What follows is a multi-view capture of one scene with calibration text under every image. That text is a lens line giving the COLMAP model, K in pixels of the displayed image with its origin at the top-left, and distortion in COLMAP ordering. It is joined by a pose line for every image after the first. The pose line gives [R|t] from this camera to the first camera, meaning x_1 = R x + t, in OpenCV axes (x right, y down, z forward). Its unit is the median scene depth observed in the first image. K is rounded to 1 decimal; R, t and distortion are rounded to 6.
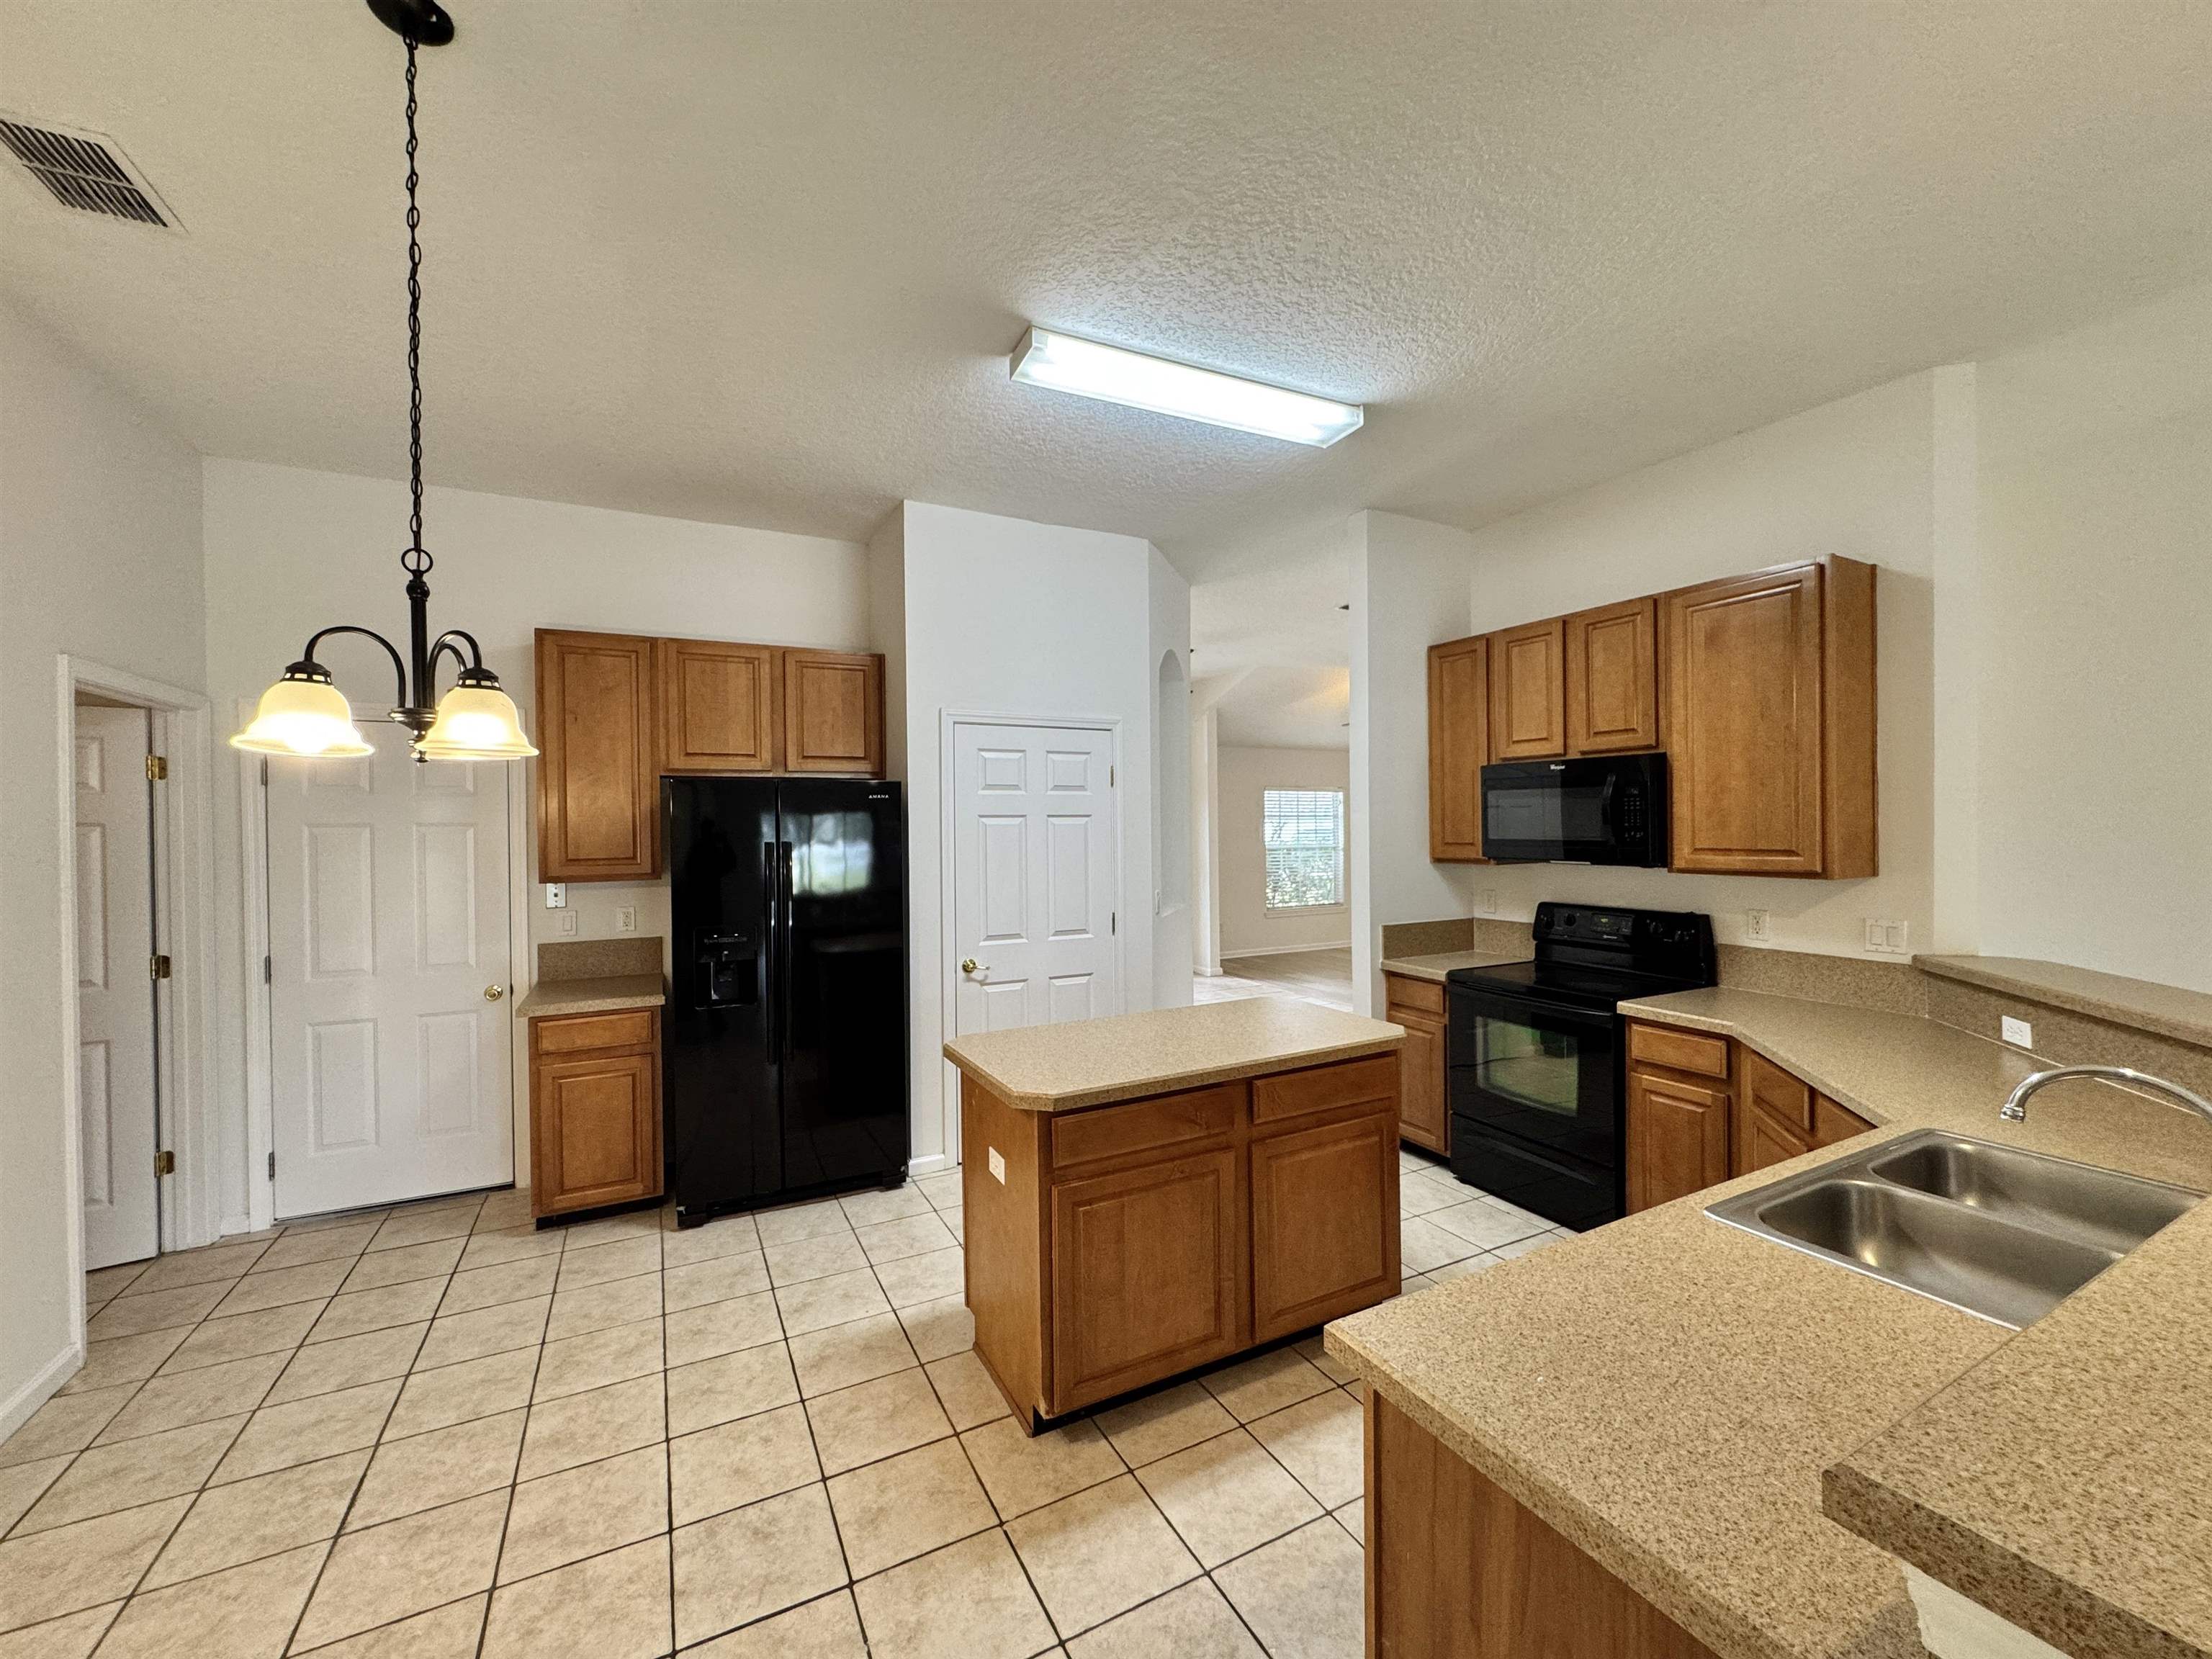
lens RADIAL K [[885.1, 0, 1109.1], [0, 885.1, 832.5], [0, 0, 1]] dist [0.000104, -0.000093]
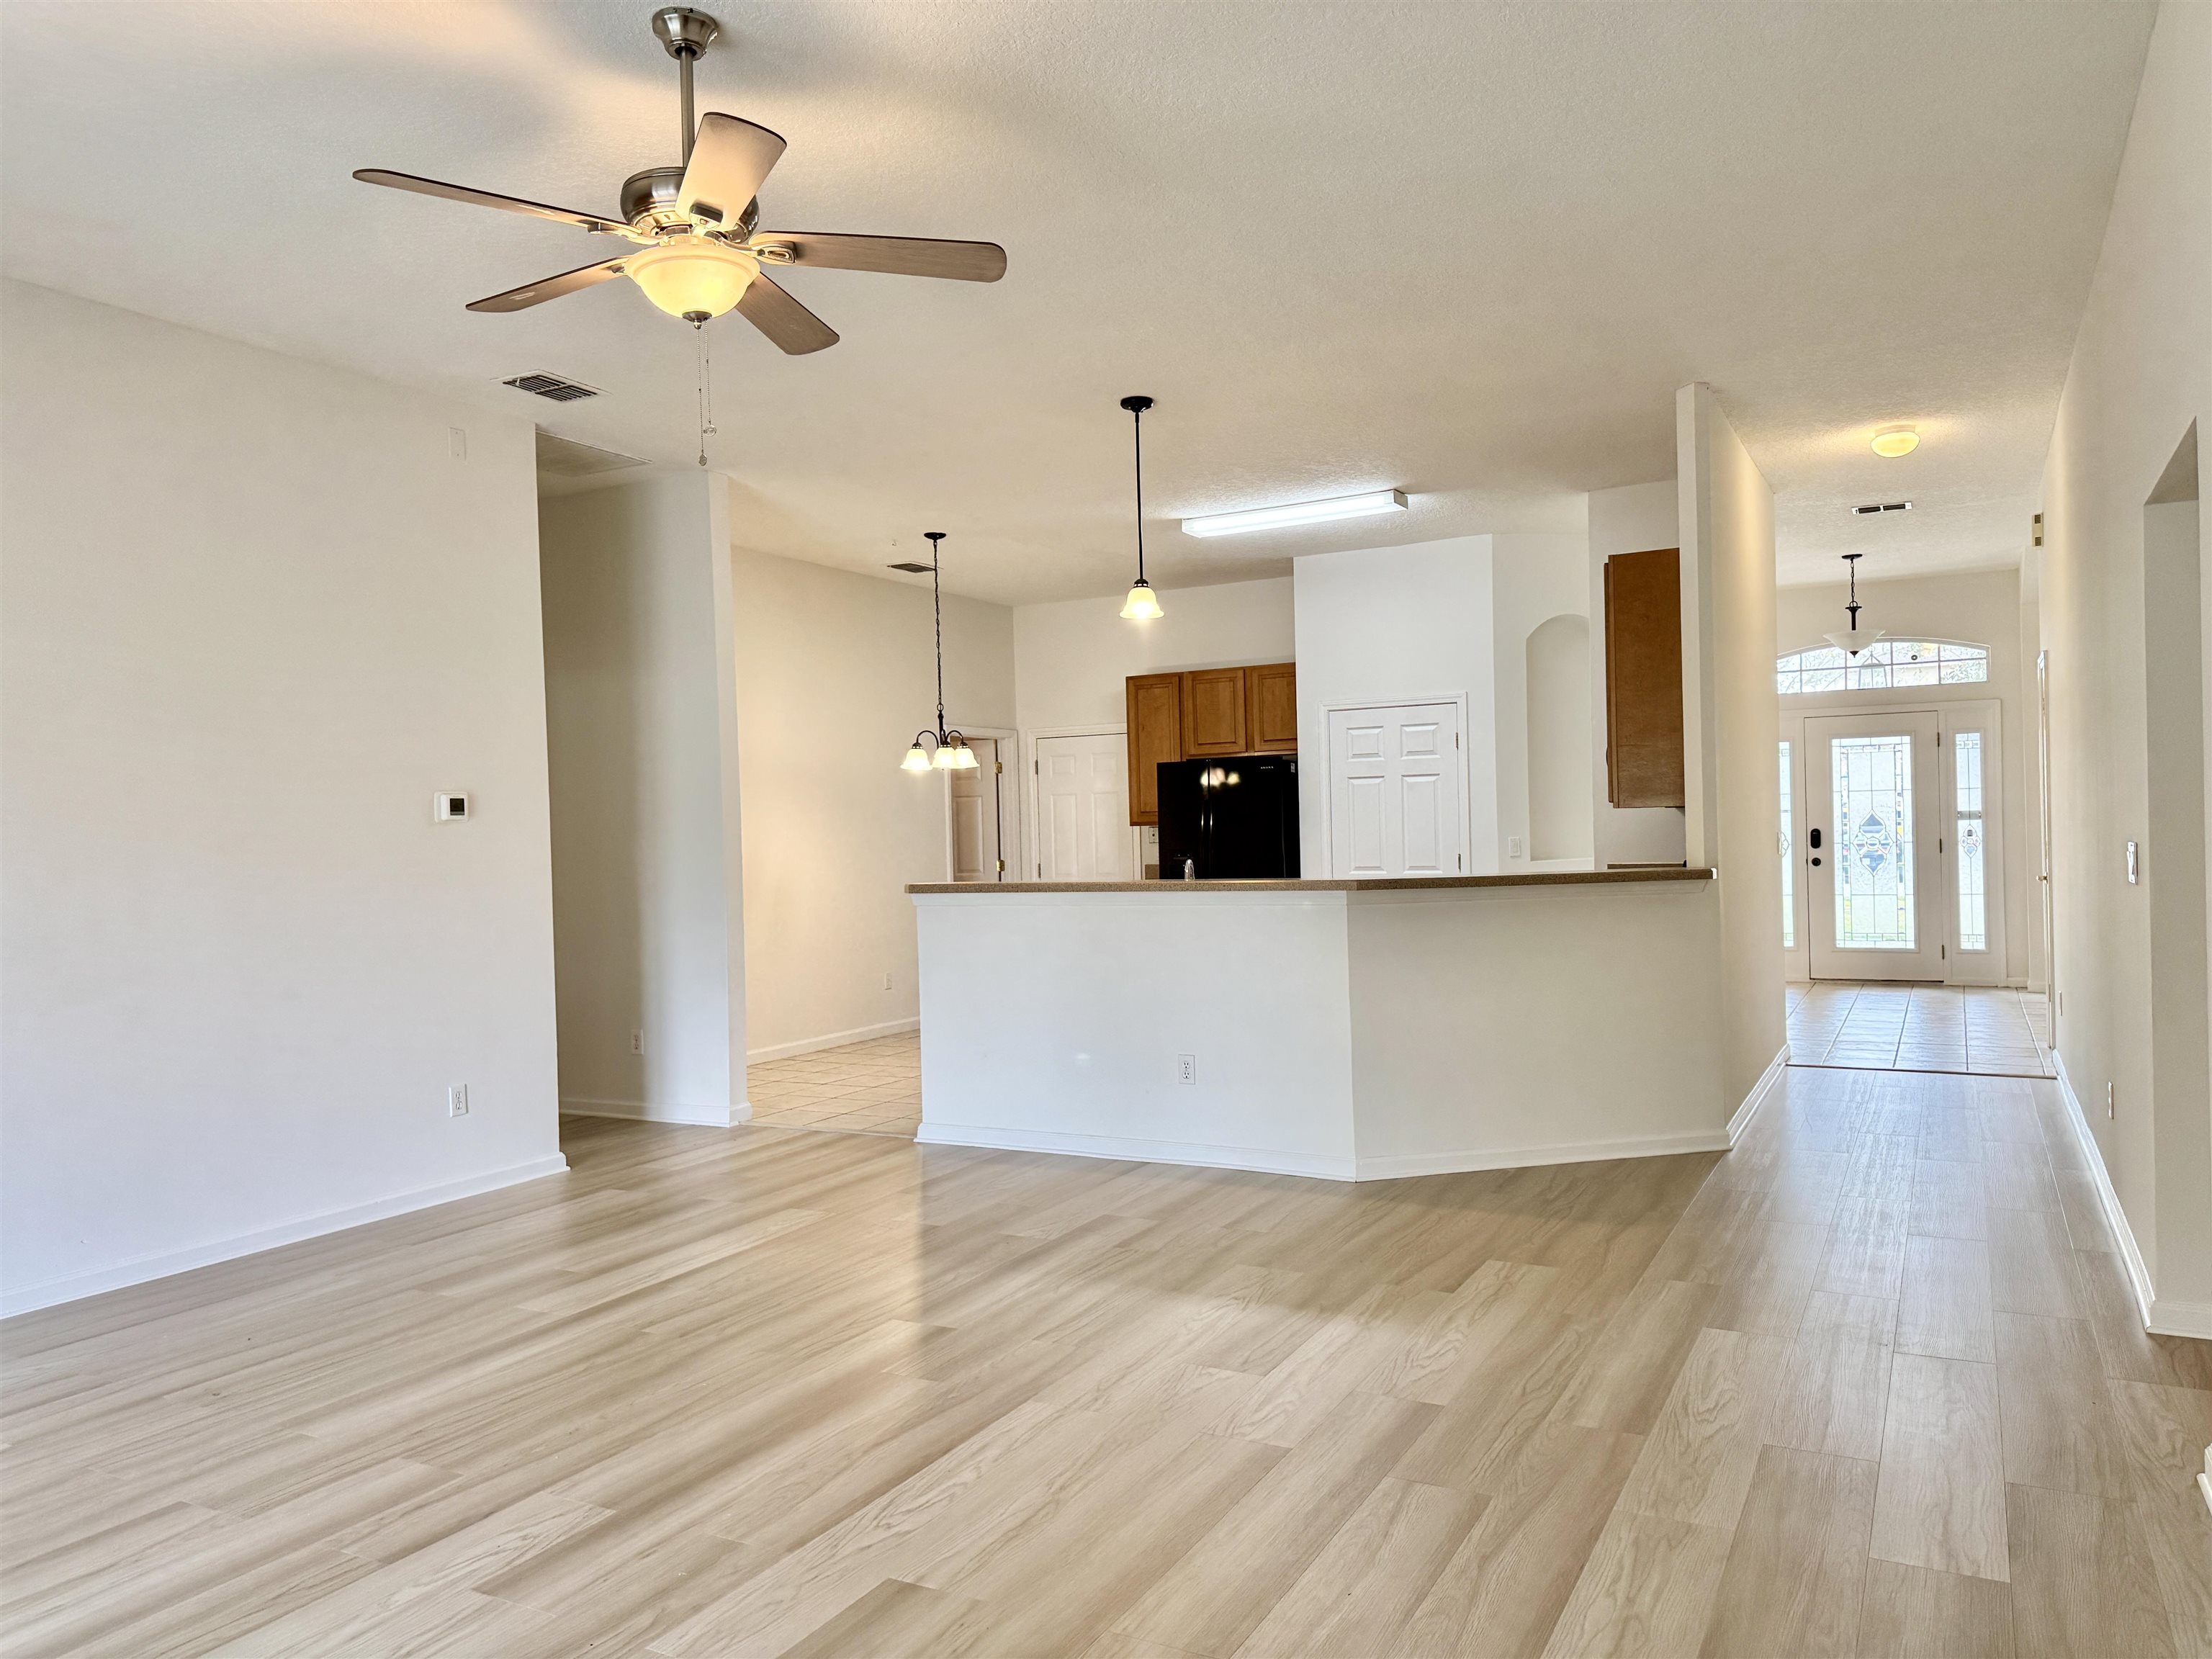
lens RADIAL K [[1548.8, 0, 1099.9], [0, 1548.8, 836.6], [0, 0, 1]] dist [0.094969, -0.143978]
pose [[0.551947, 0.000827, -0.833879, 1.841461], [0.012025, 0.999888, 0.008951, 0.051546], [0.833793, -0.014967, 0.551875, -0.709735]]
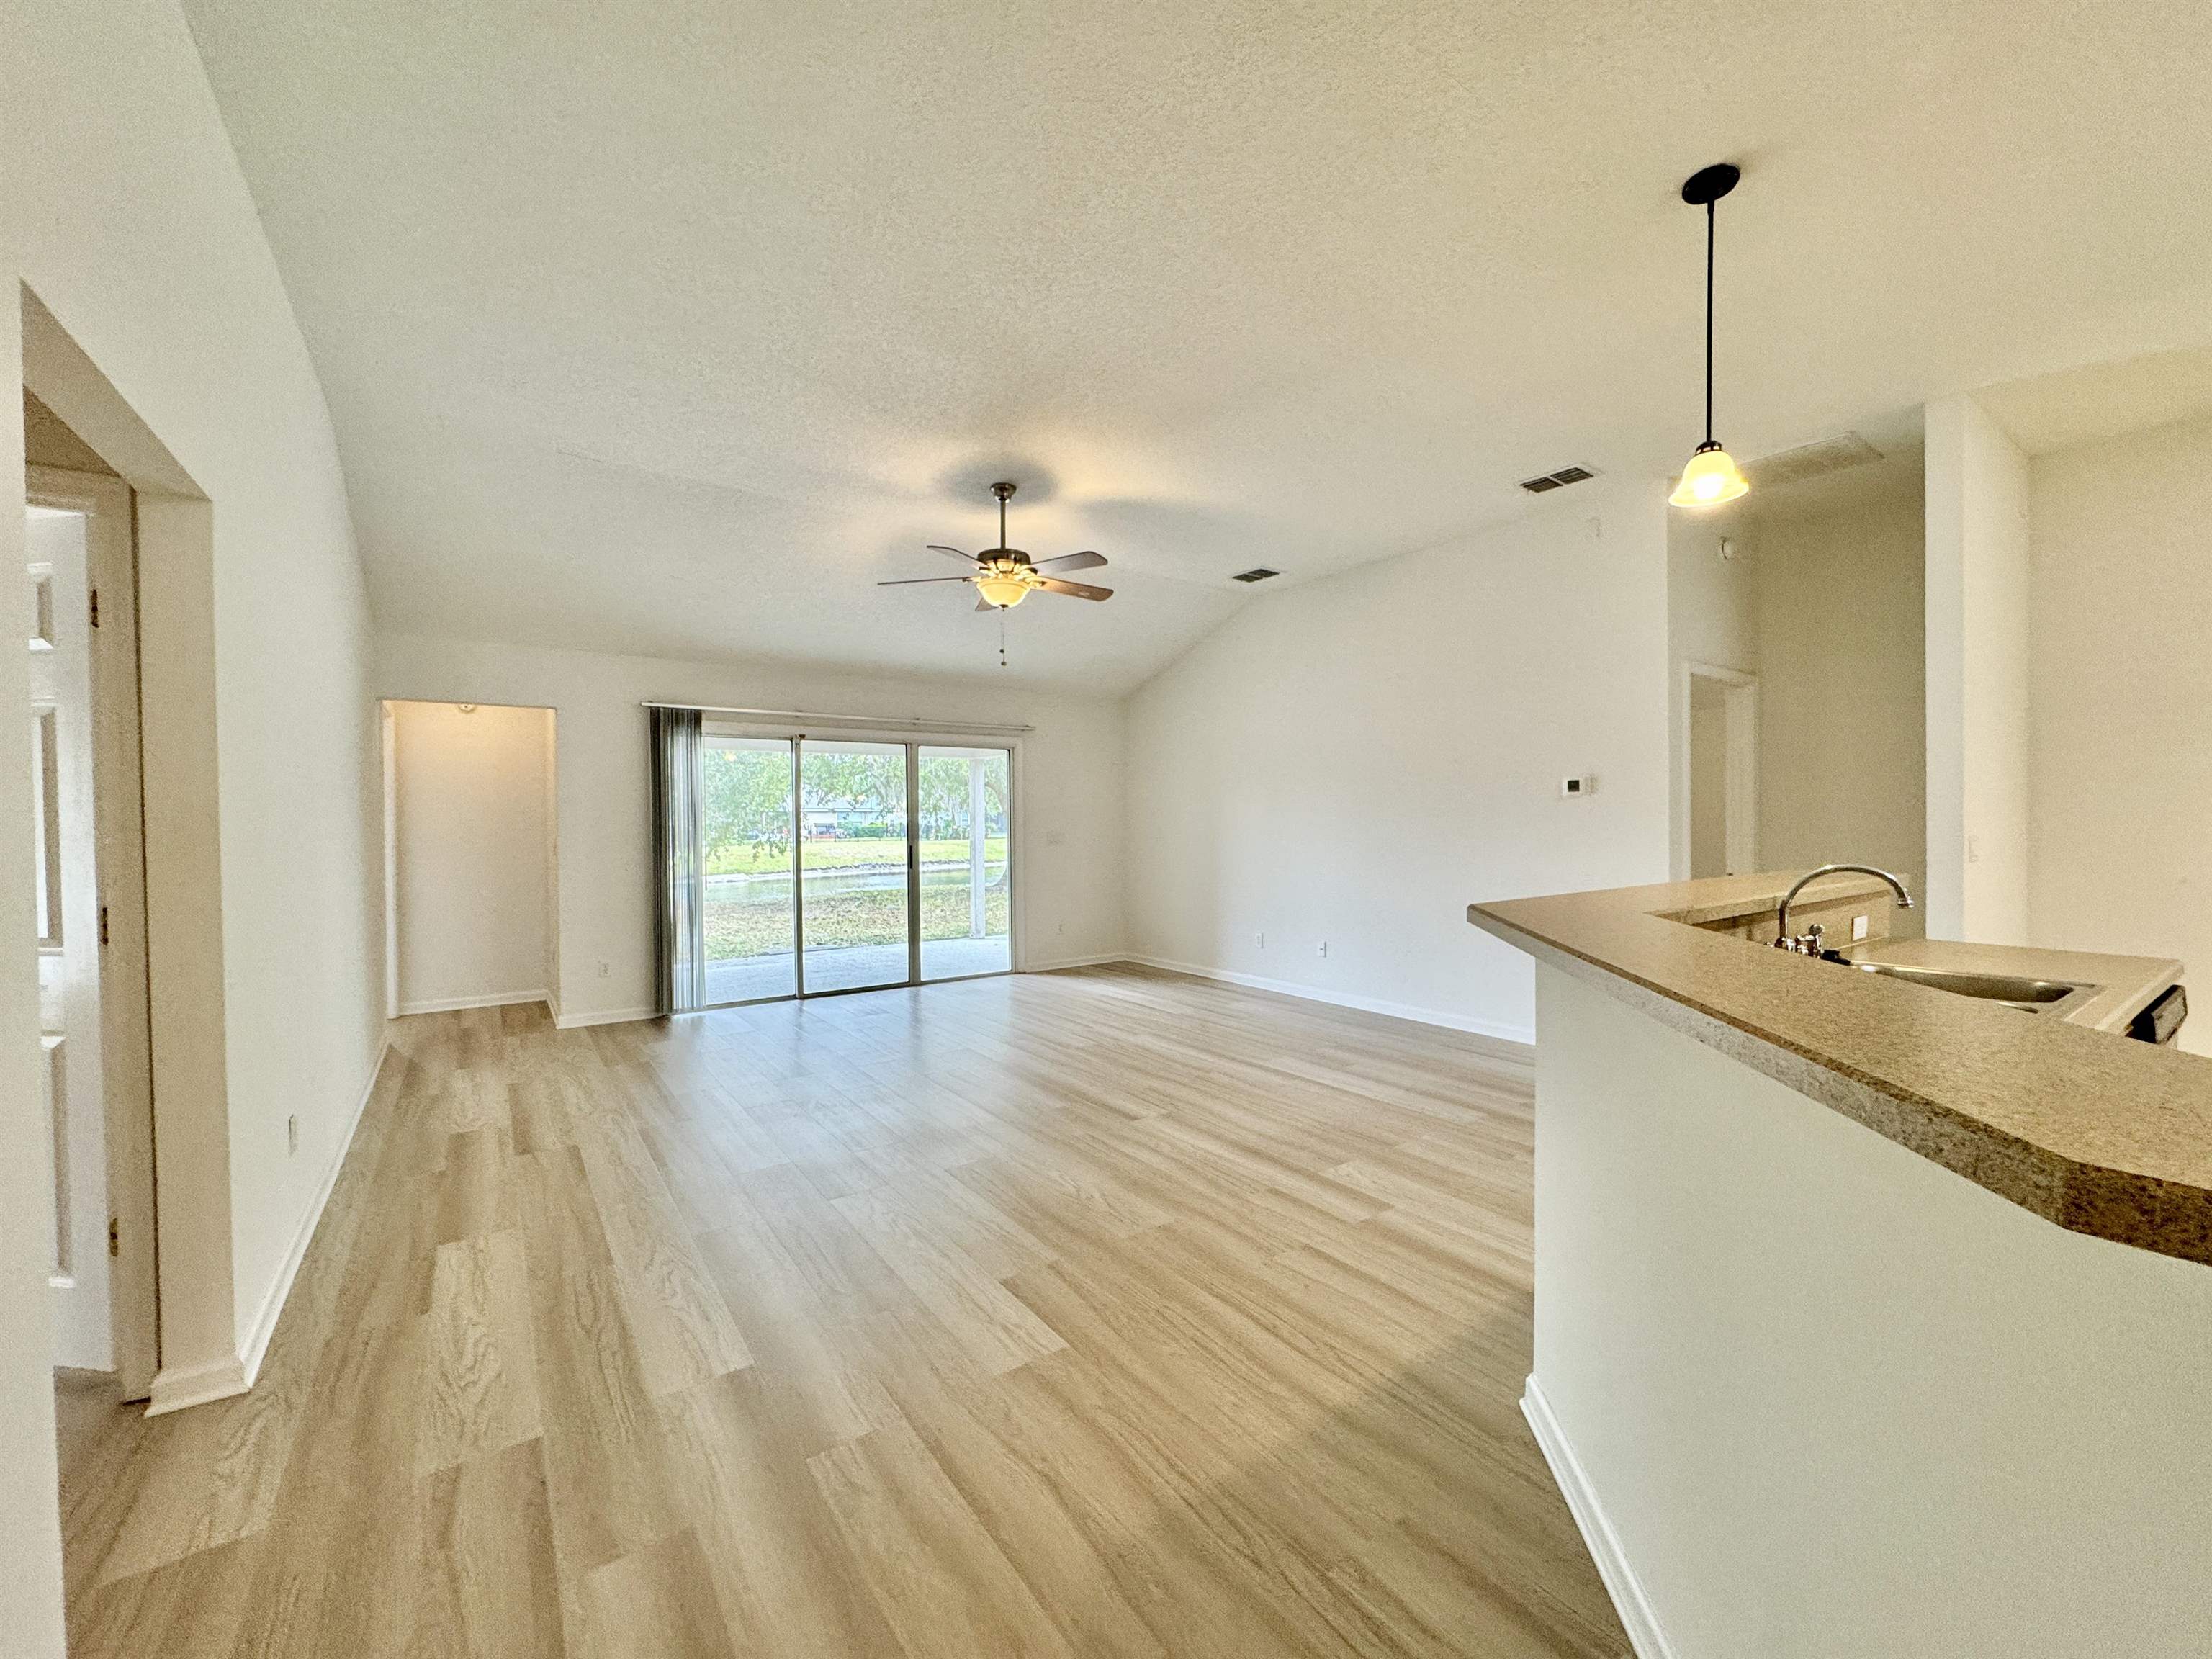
lens RADIAL K [[890.3, 0, 1112.4], [0, 890.3, 829.8], [0, 0, 1]] dist [0.000303, -0.000209]
pose [[-0.990846, 0.021952, -0.133202, 0.974451], [0.018703, 0.999497, 0.025596, 0.045570], [0.133697, 0.022870, -0.990758, 0.891893]]
